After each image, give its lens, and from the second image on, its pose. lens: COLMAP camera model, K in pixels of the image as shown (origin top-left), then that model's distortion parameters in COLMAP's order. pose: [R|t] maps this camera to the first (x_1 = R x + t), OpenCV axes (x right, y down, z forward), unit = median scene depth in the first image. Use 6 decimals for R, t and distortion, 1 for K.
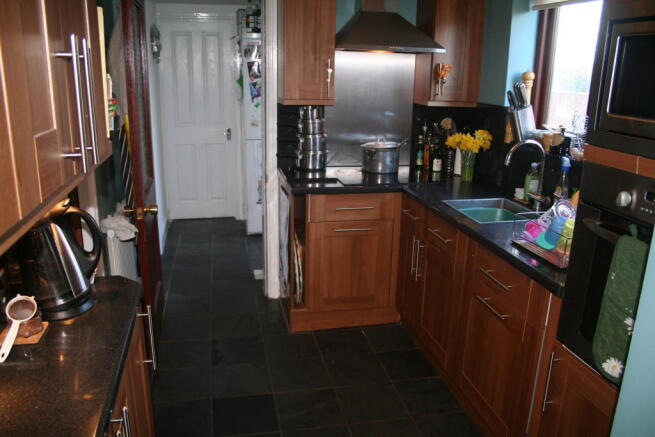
lens RADIAL K [[549.6, 0, 330.3], [0, 549.6, 218.2], [0, 0, 1]] dist [-0.011368, -0.004423]
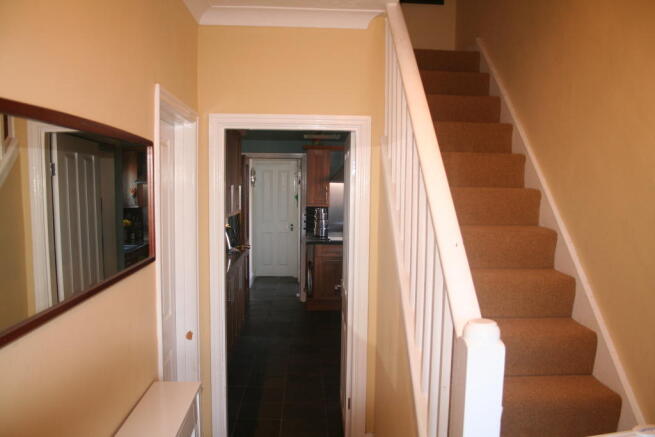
lens RADIAL K [[549.6, 0, 326.8], [0, 549.6, 219.1], [0, 0, 1]] dist [-0.011368, -0.004423]
pose [[0.986486, -0.001853, -0.163834, 0.281356], [-0.032094, 0.978380, -0.204311, 0.232152], [0.160670, 0.206808, 0.965099, -0.881471]]
